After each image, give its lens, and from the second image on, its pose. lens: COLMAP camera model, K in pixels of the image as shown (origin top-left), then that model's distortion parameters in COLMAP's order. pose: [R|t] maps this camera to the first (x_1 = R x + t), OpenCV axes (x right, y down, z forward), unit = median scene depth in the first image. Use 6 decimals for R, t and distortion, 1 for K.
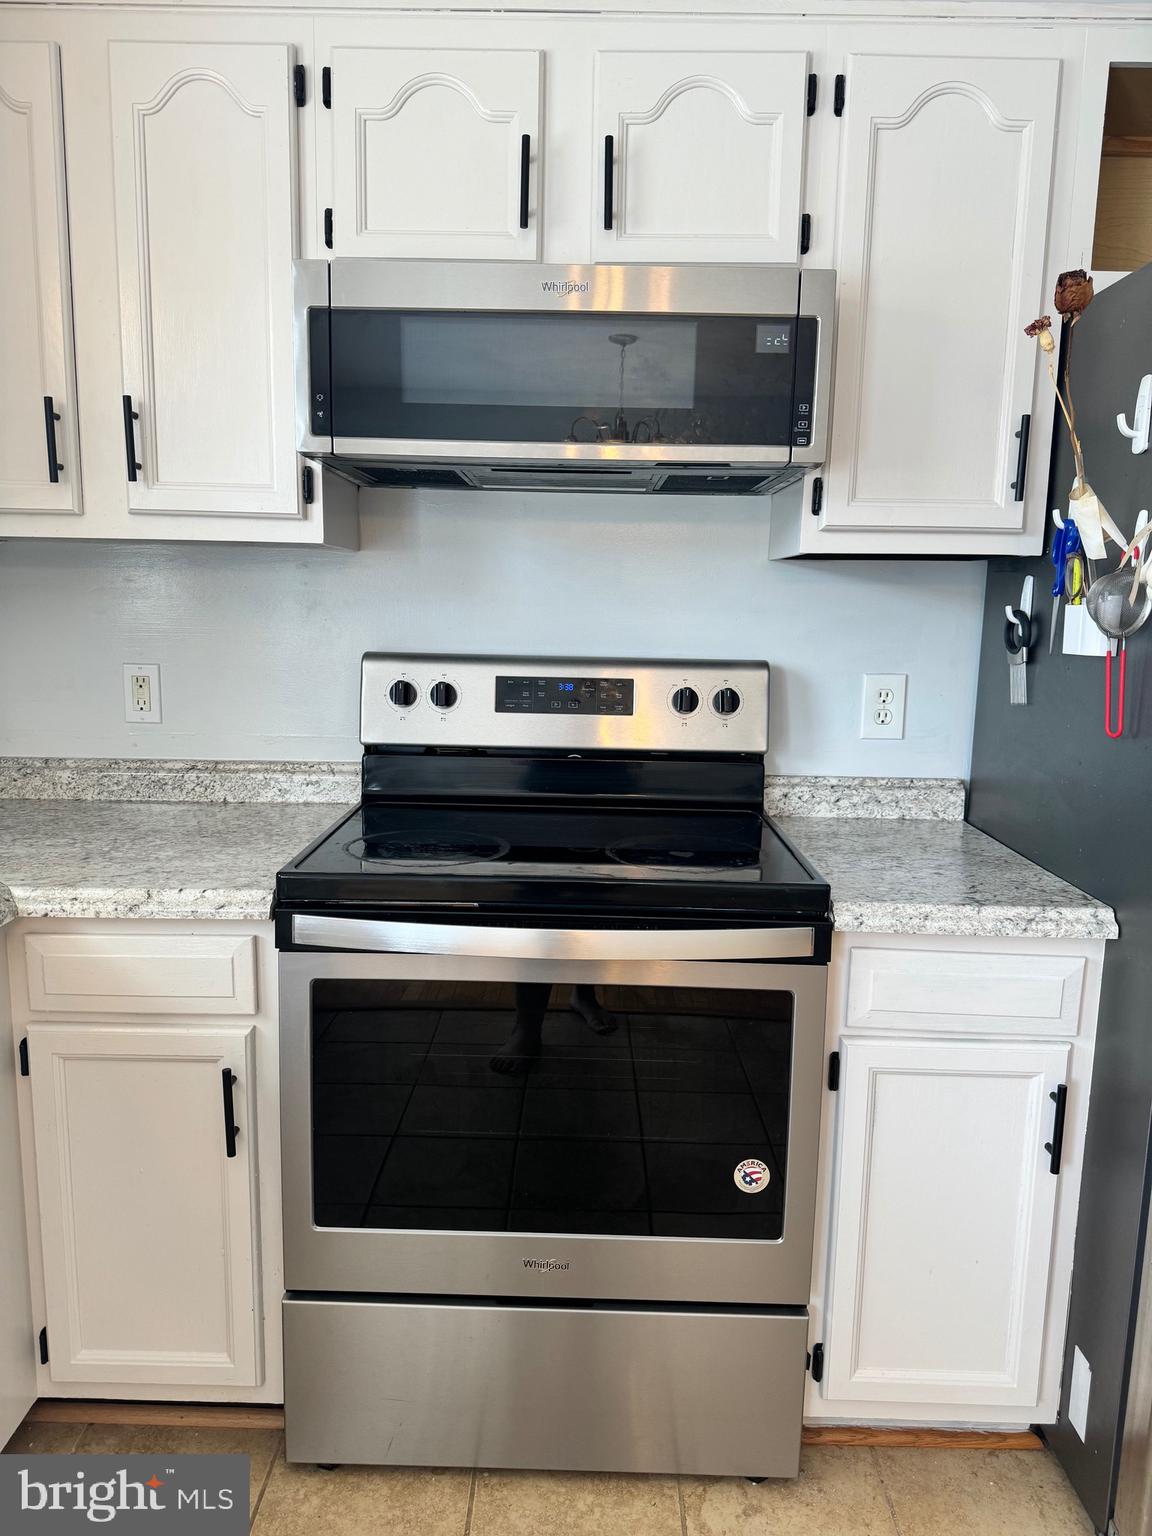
lens RADIAL K [[1069.5, 0, 576.0], [0, 1069.5, 768.0], [0, 0, 1]] dist [0.054177, -0.065892]
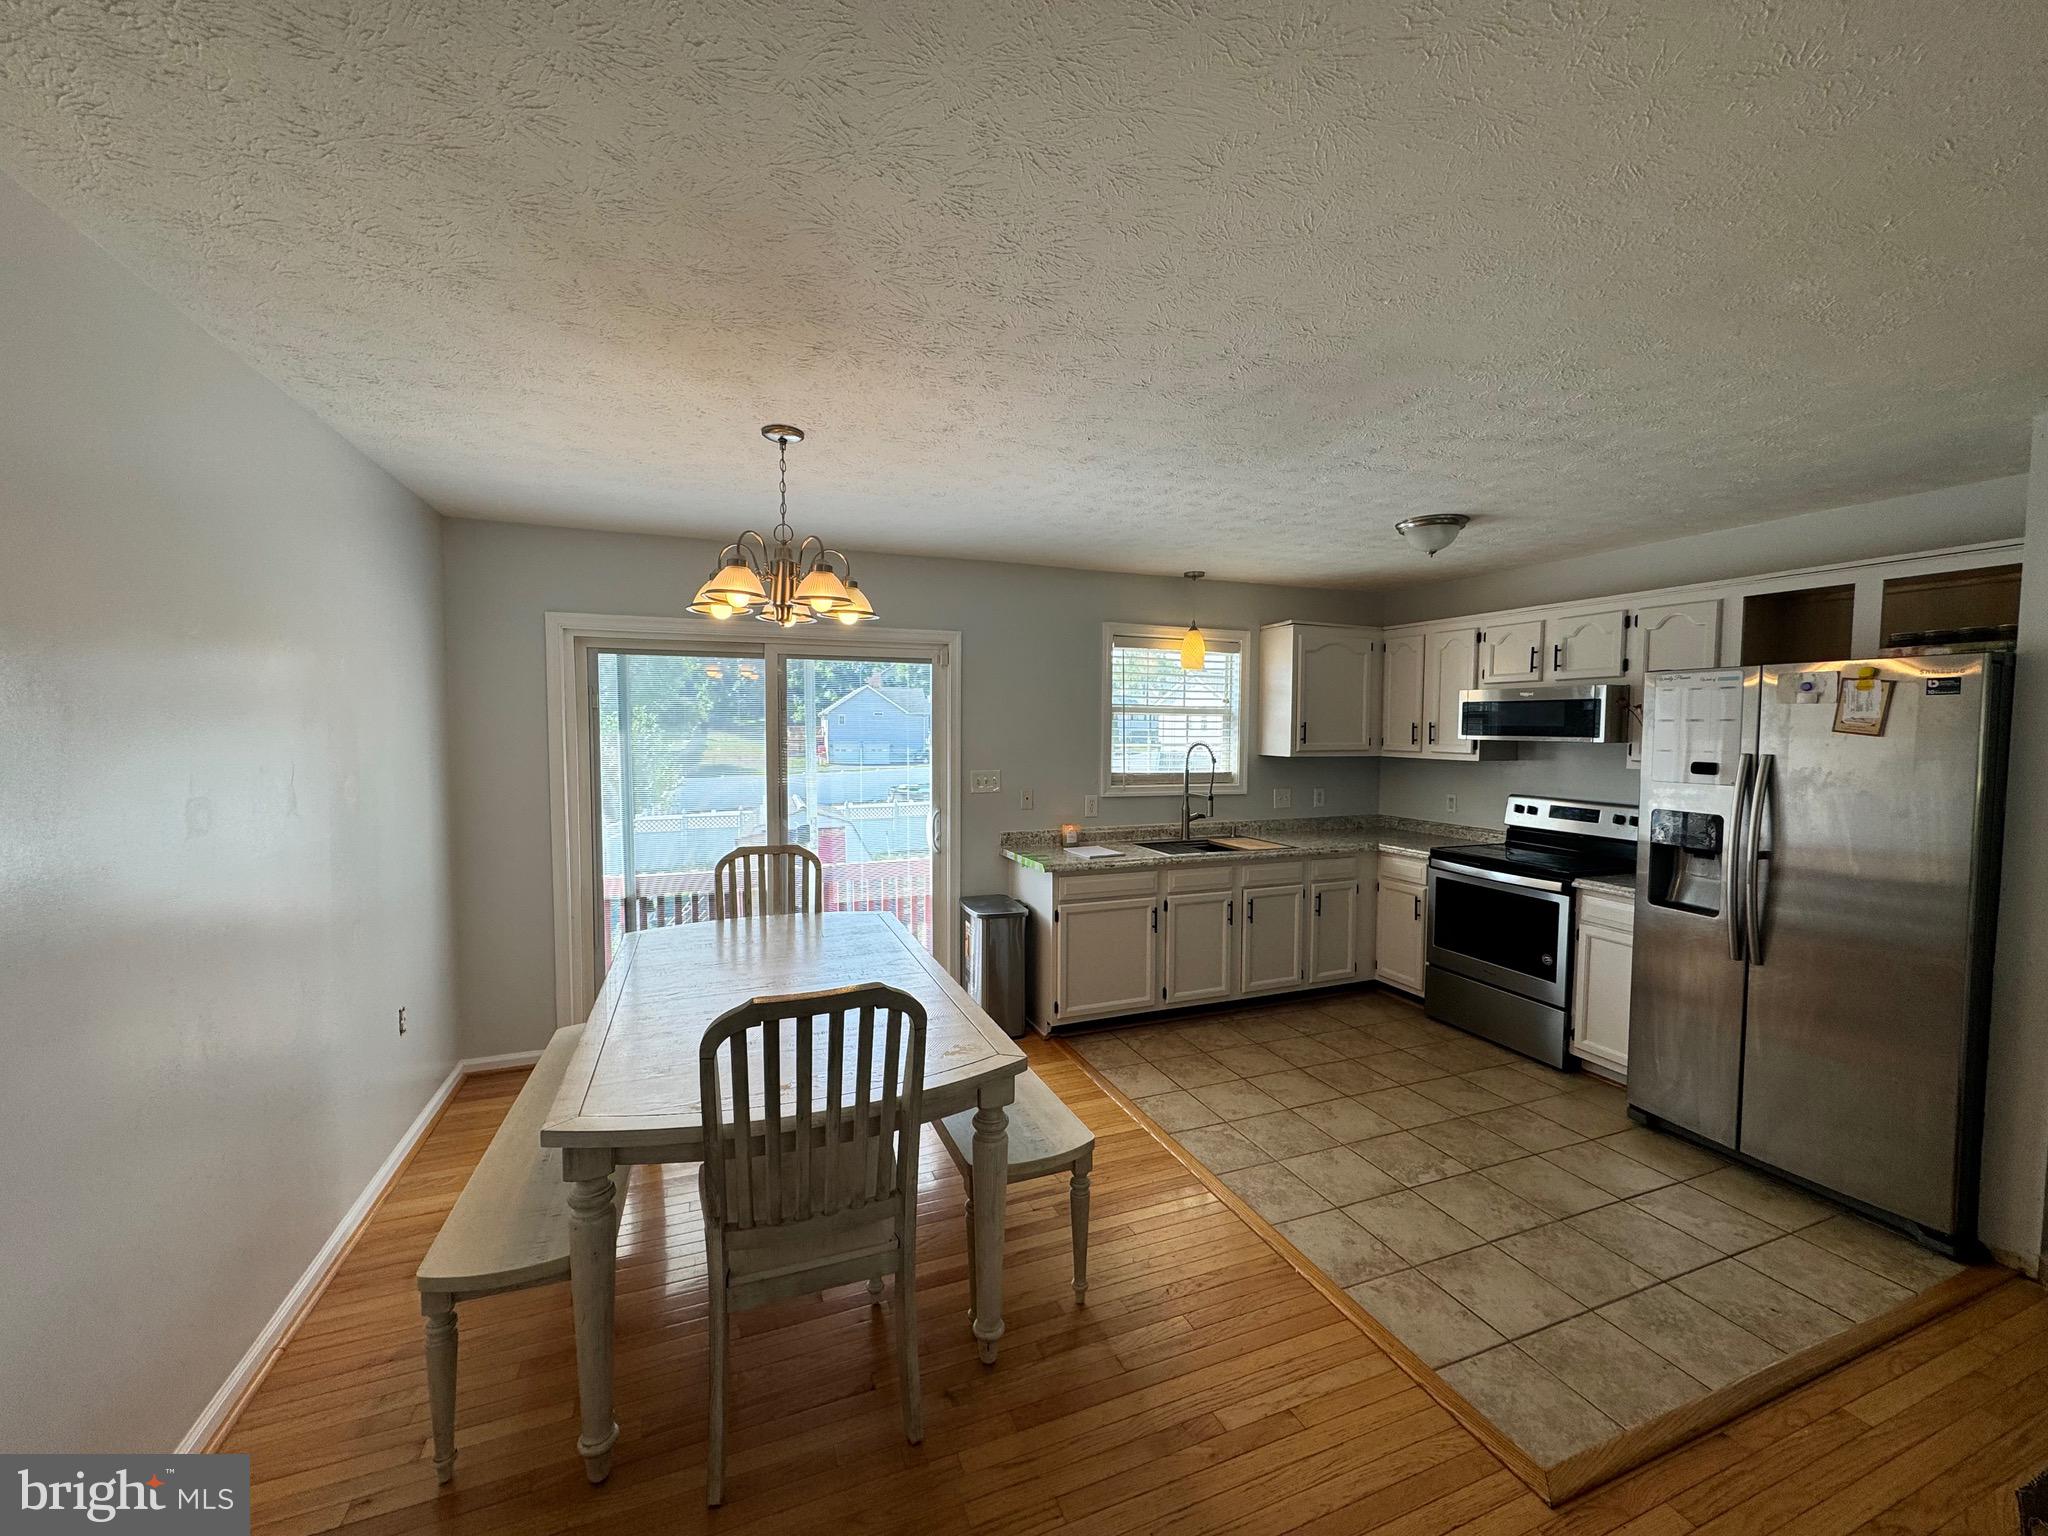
lens RADIAL K [[813.4, 0, 1026.4], [0, 813.4, 765.0], [0, 0, 1]] dist [0.000800, 0.000281]
pose [[0.379398, 0.029395, -0.924766, 1.717437], [-0.145301, 0.988986, -0.028176, 0.088910], [0.913753, 0.145060, 0.379491, -1.372268]]
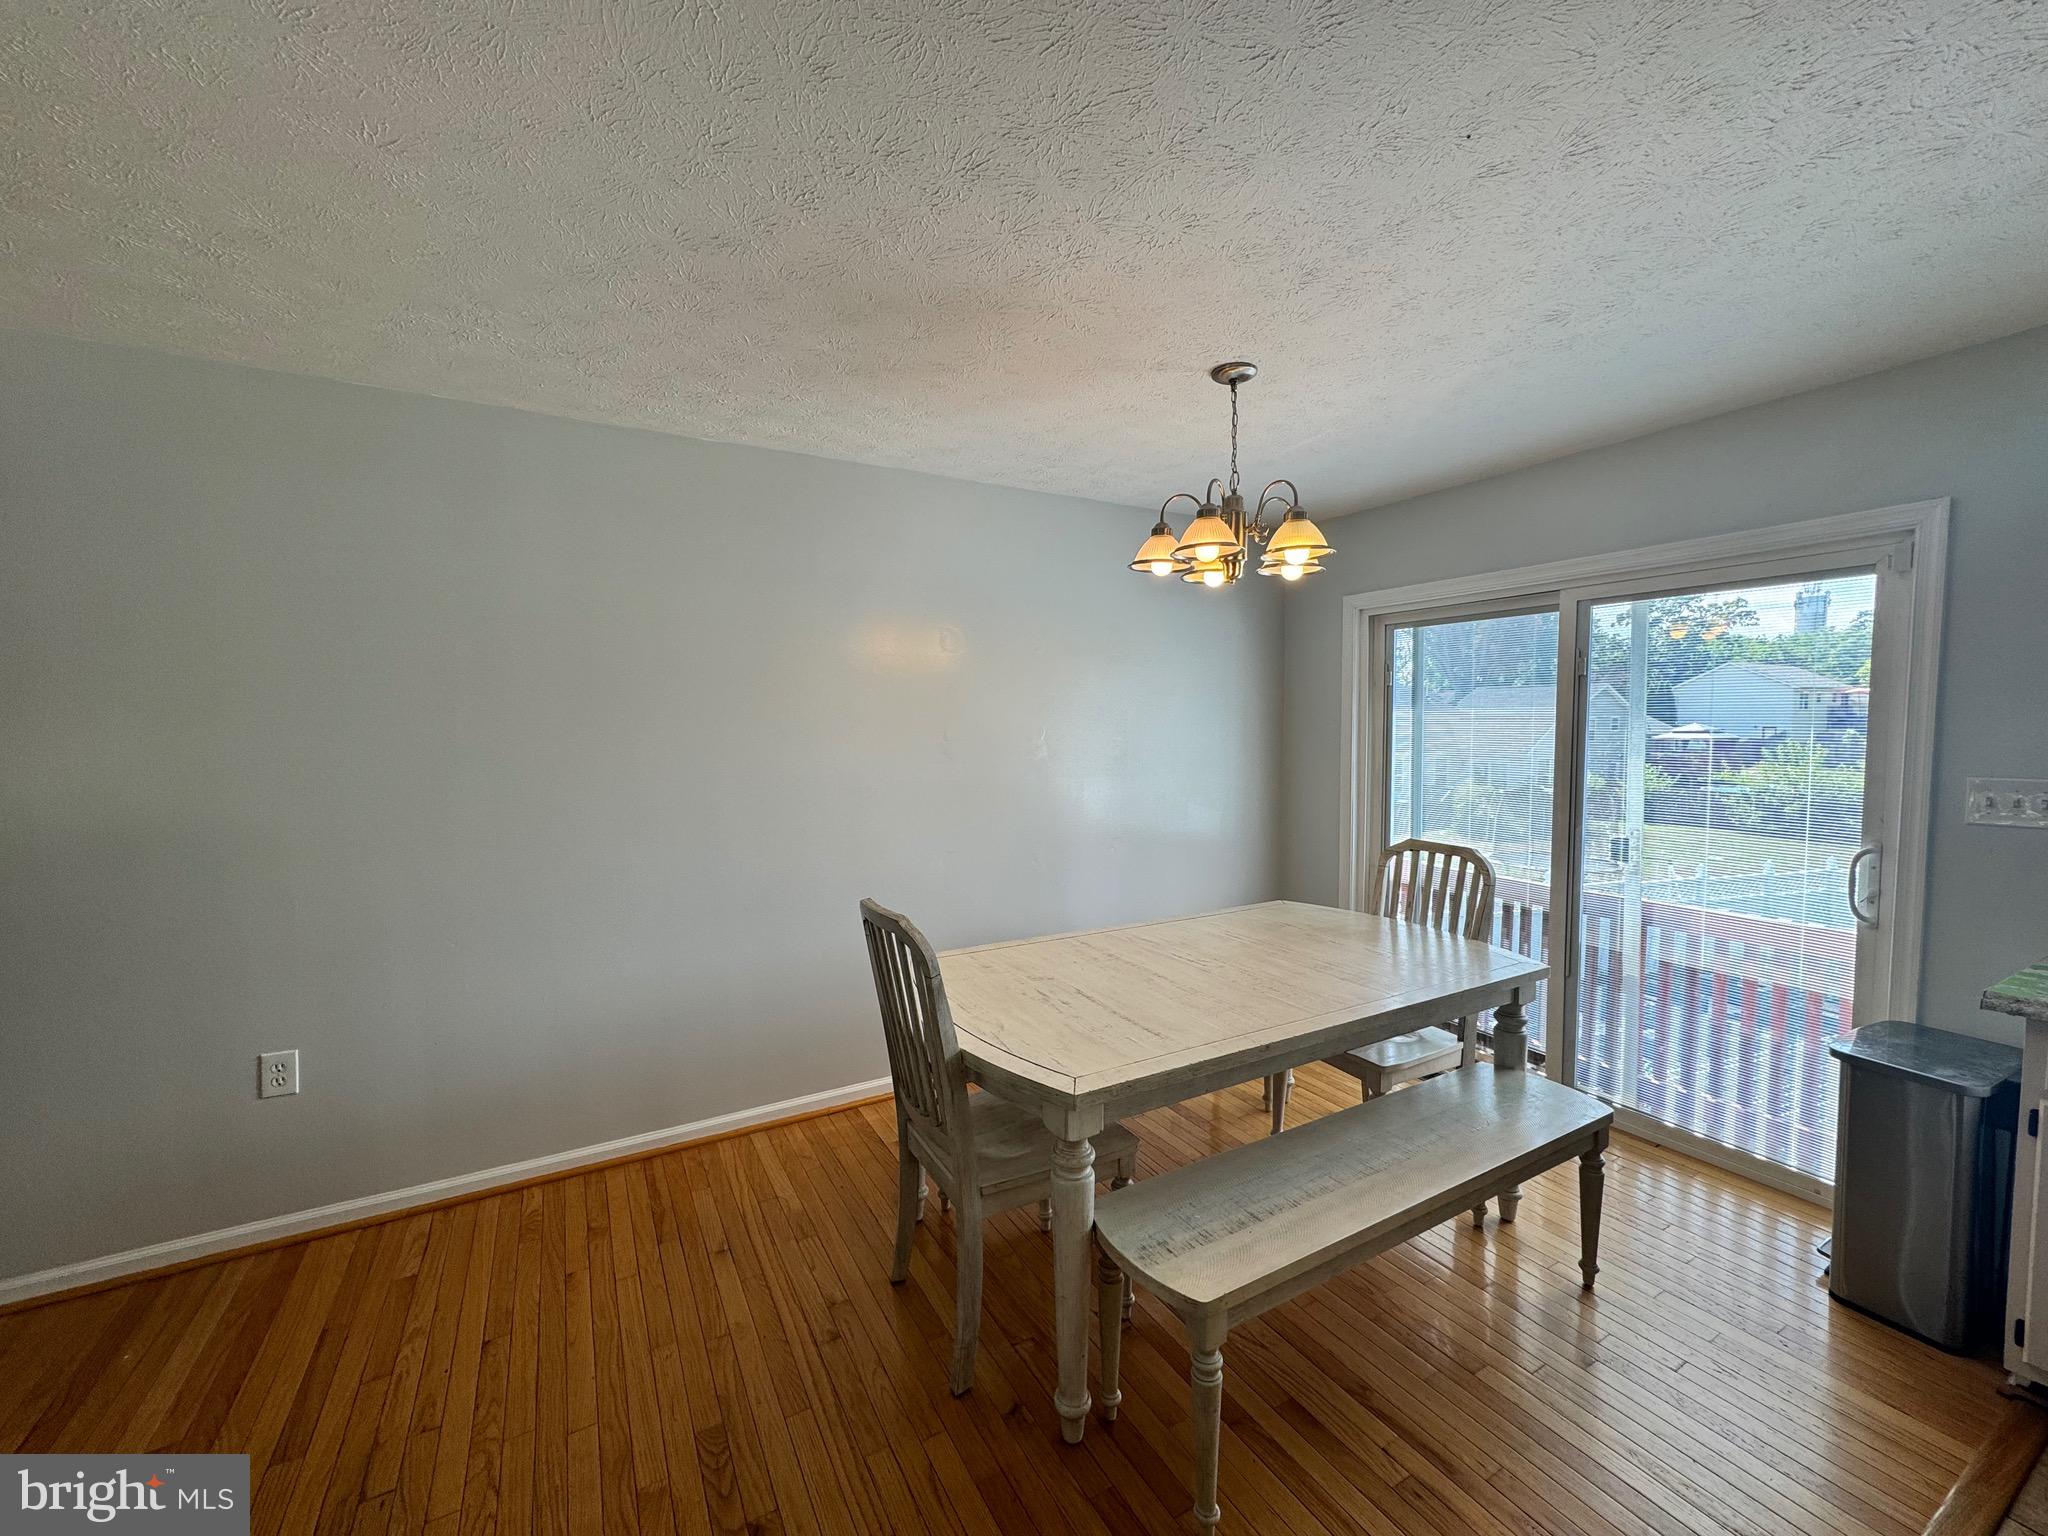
lens RADIAL K [[813.4, 0, 1026.4], [0, 813.4, 765.0], [0, 0, 1]] dist [0.000800, 0.000281]
pose [[-0.862883, 0.013025, -0.505236, 1.129608], [-0.090348, 0.979590, 0.179557, -0.062071], [0.497263, 0.200584, -0.844094, -0.140190]]
